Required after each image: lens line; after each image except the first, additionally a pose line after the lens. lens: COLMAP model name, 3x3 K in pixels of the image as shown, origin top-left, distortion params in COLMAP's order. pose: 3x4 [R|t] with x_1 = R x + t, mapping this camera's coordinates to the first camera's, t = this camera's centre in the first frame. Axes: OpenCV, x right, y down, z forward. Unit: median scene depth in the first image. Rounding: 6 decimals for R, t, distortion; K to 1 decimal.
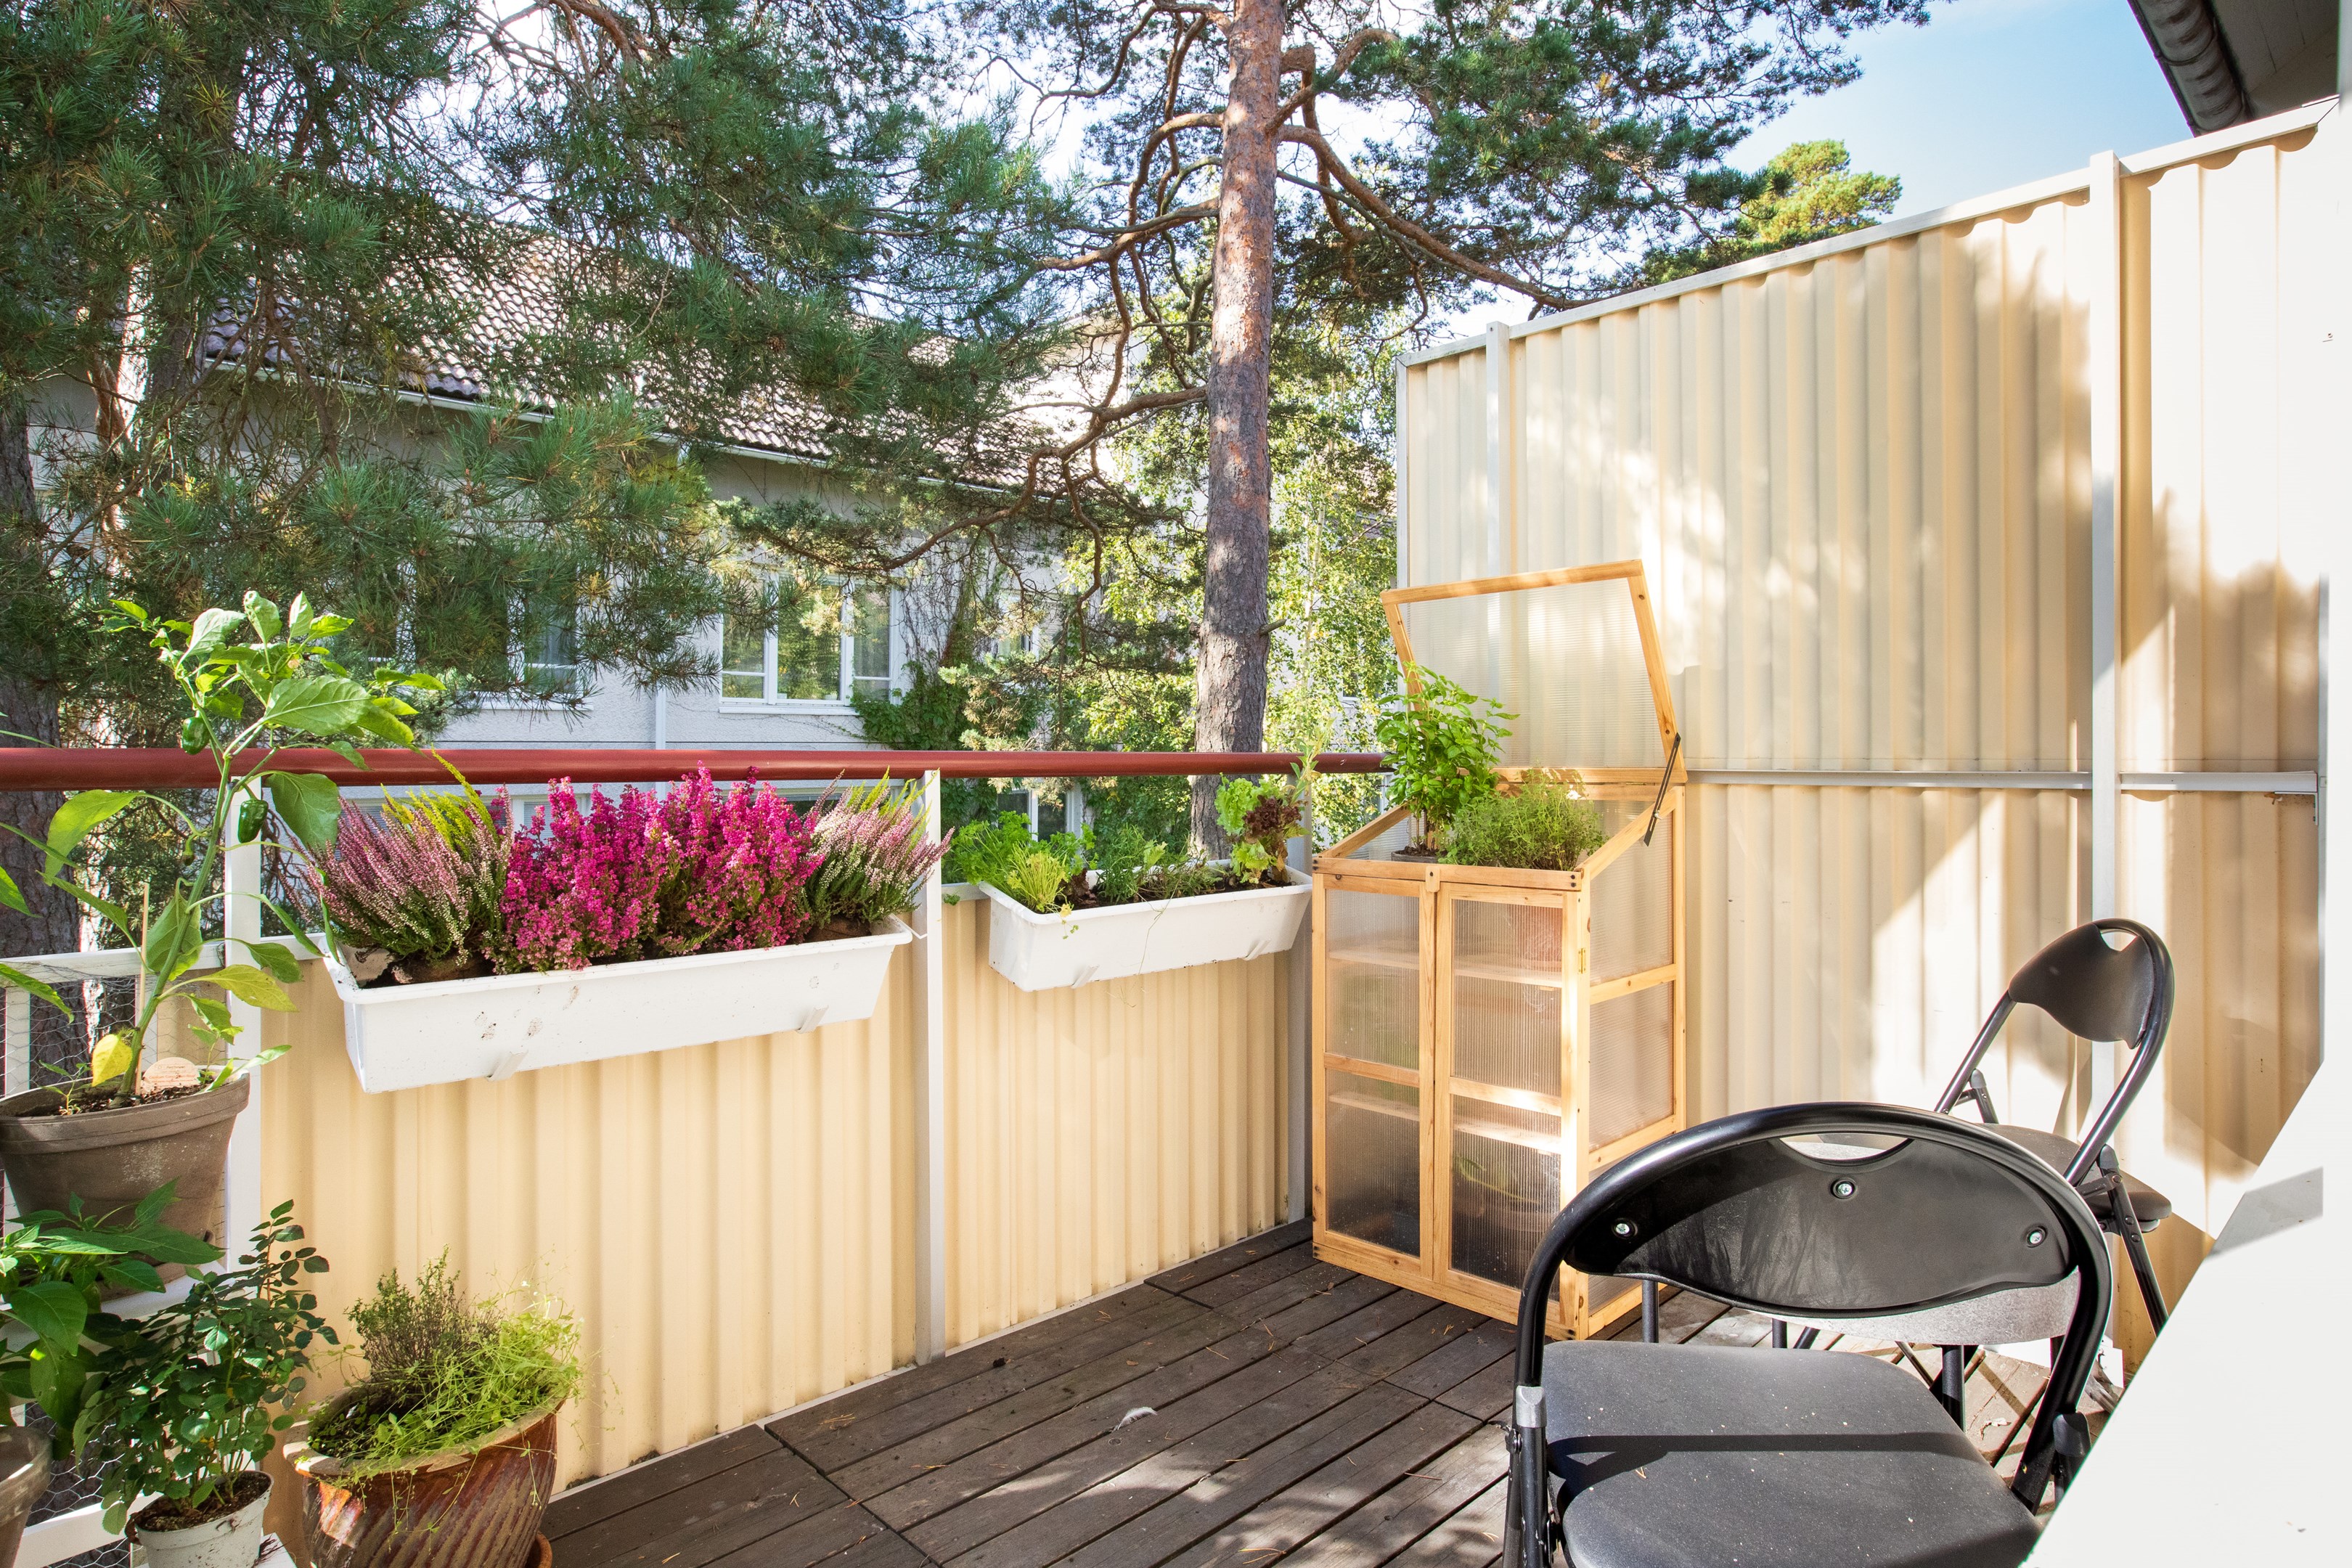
lens RADIAL K [[1279.0, 0, 1176.0], [0, 1279.0, 784.0], [0, 0, 1]] dist [0.000388, 0.000108]
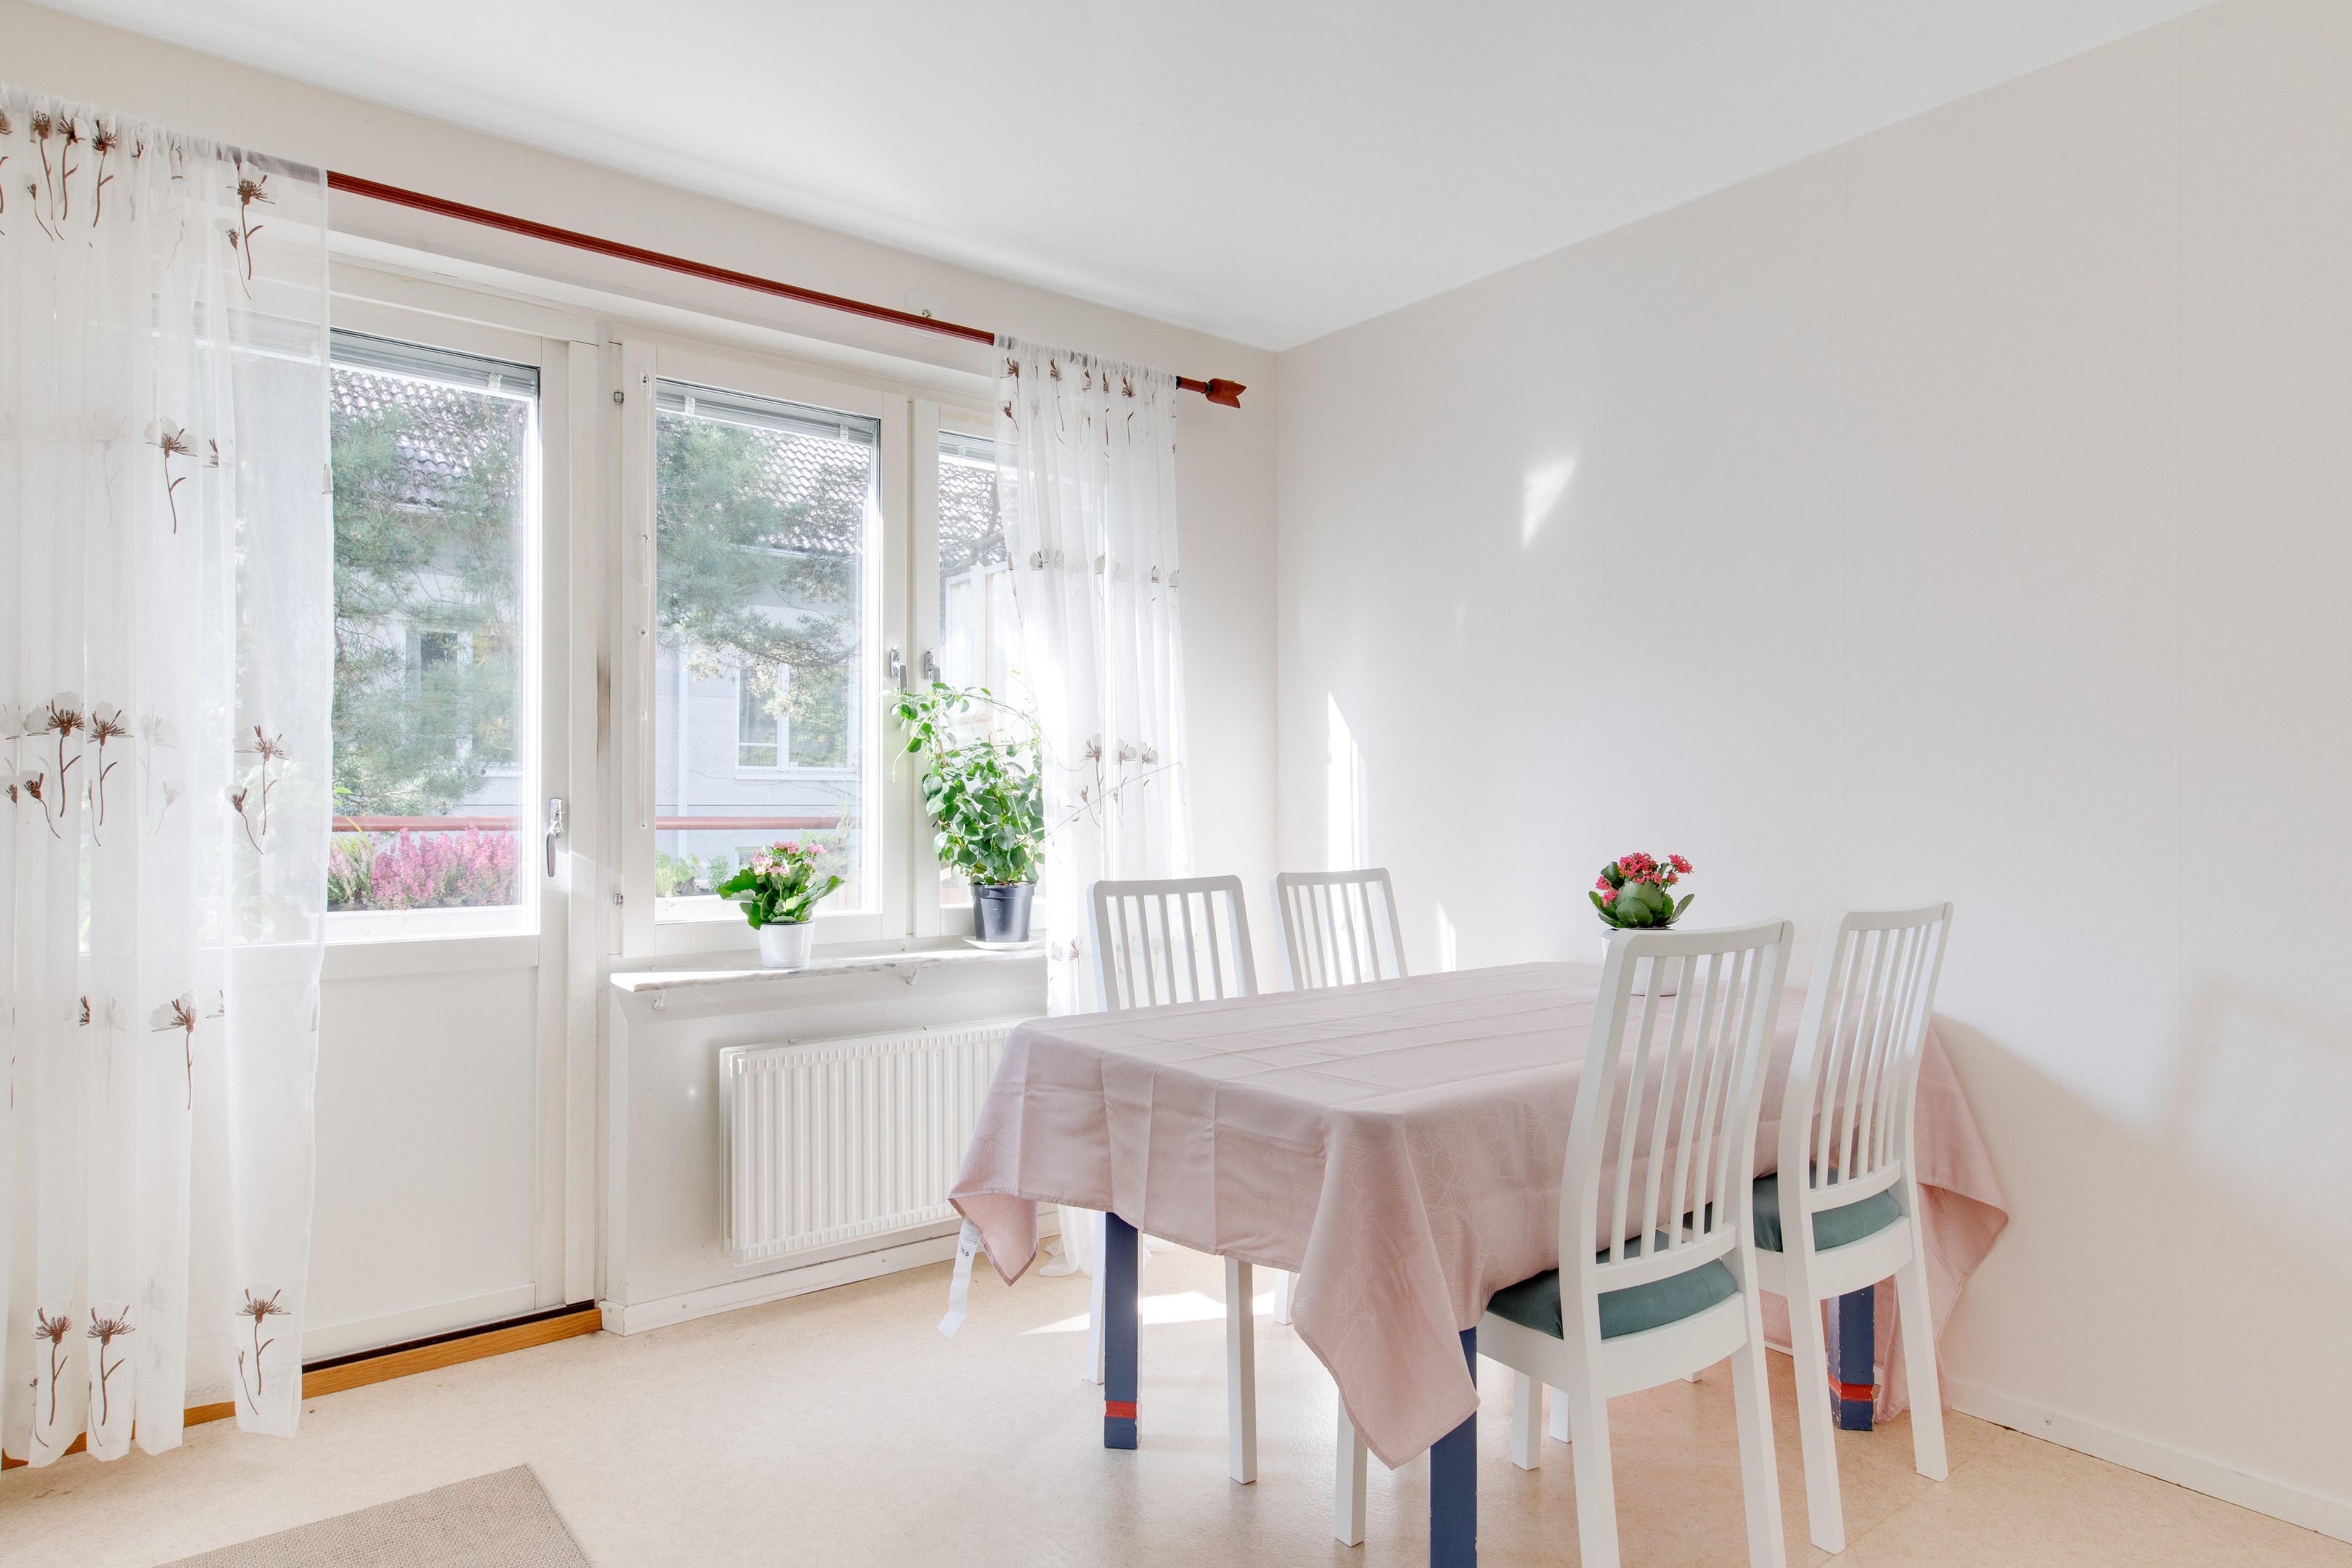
lens RADIAL K [[1363.2, 0, 1177.9], [0, 1363.2, 796.7], [0, 0, 1]] dist [0.002501, 0.002359]
pose [[0.994791, -0.018144, -0.100309, 1.199129], [0.015011, 0.999378, -0.031900, 0.039145], [0.100826, 0.030228, 0.994445, -1.355102]]
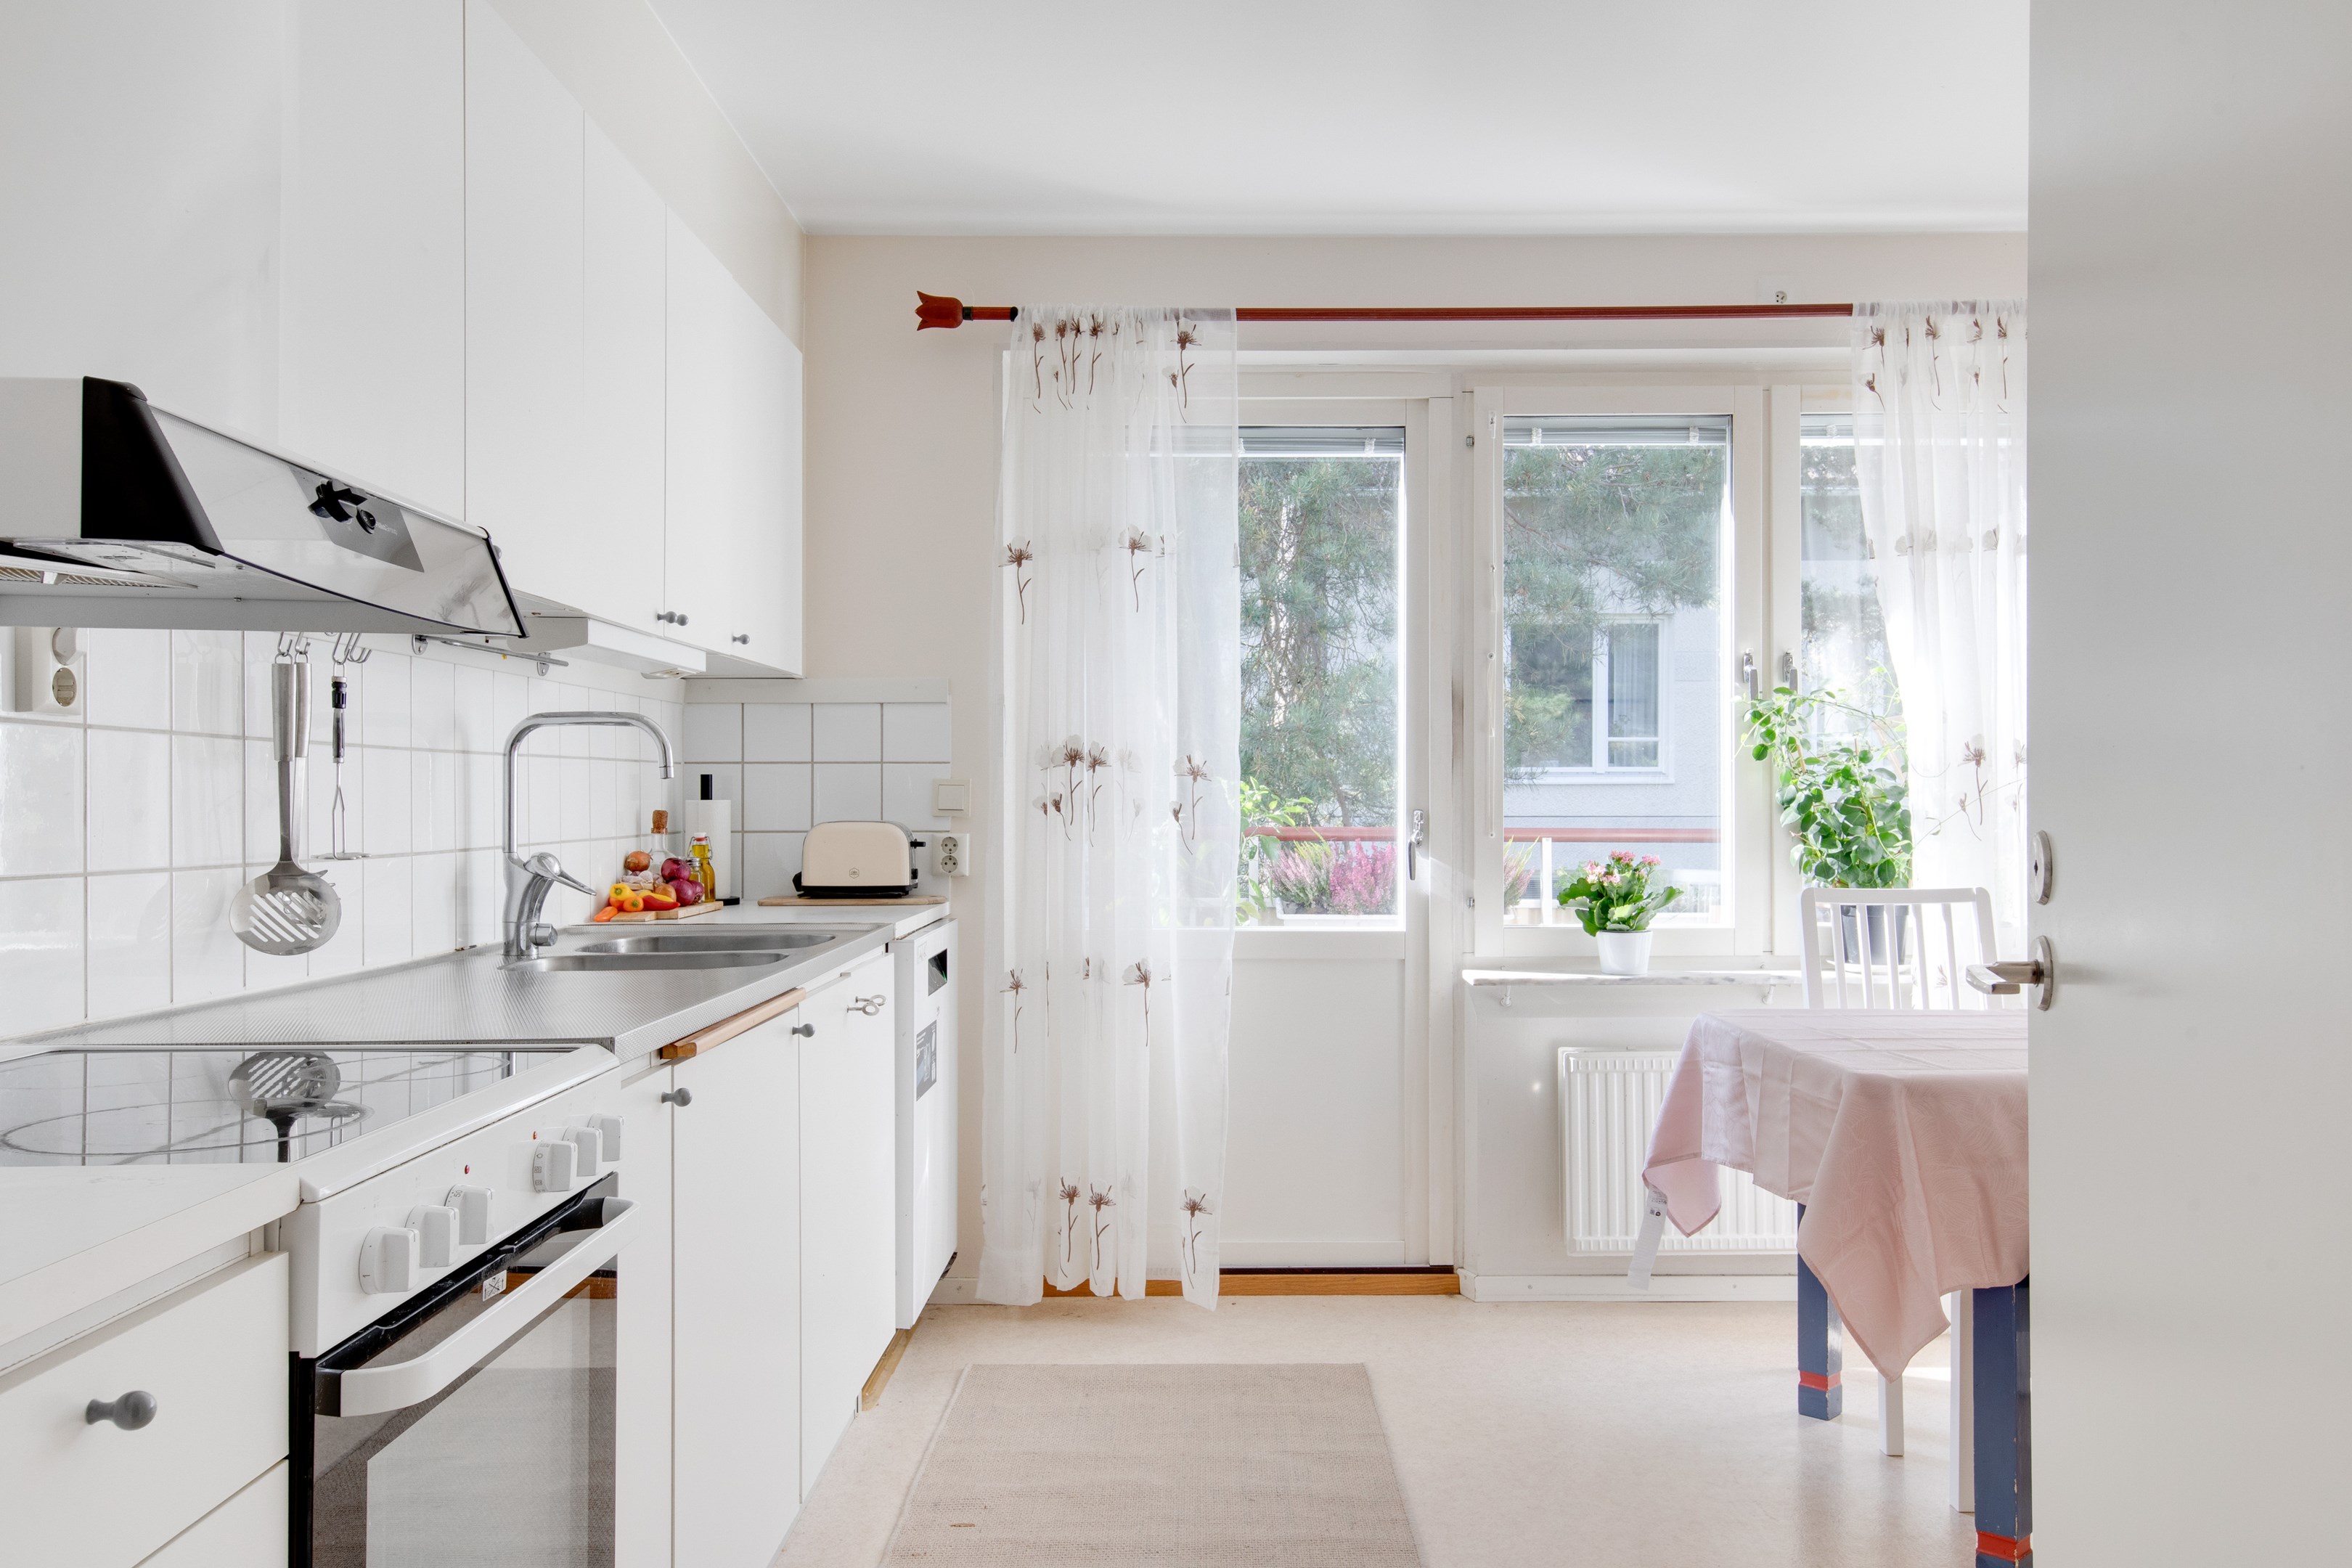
lens RADIAL K [[1813.1, 0, 1176.0], [0, 1813.1, 784.0], [0, 0, 1]] dist [0.001353, 0.000909]
pose [[0.713642, -0.034058, -0.699682, 1.656858], [-0.002368, 0.998694, -0.051027, 0.062032], [0.700507, 0.038072, 0.712629, -1.686280]]
